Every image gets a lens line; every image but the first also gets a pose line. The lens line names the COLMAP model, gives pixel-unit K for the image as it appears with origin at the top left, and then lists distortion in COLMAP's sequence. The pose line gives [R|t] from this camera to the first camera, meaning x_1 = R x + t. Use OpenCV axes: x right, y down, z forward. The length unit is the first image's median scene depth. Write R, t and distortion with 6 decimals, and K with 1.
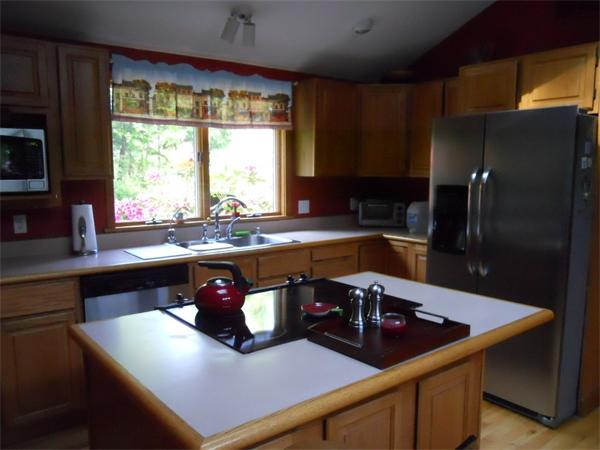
lens RADIAL K [[490.8, 0, 300.8], [0, 490.8, 226.2], [0, 0, 1]] dist [-0.047496, 0.022597]
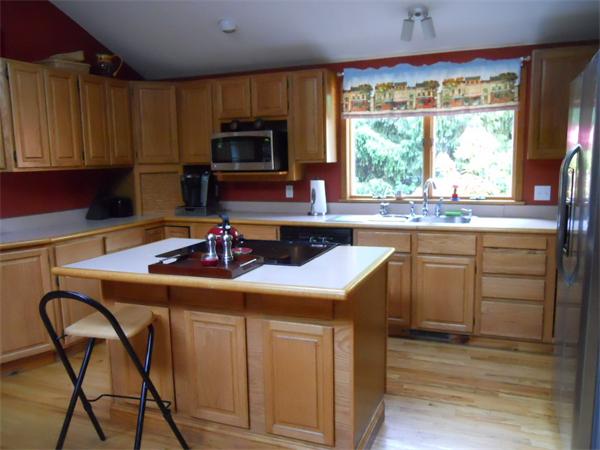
lens RADIAL K [[490.8, 0, 320.1], [0, 490.8, 231.0], [0, 0, 1]] dist [-0.047496, 0.022597]
pose [[0.517502, 0.108003, -0.848838, 0.688834], [-0.082646, 0.993673, 0.076045, -0.005478], [0.851681, 0.030800, 0.523154, 0.224303]]
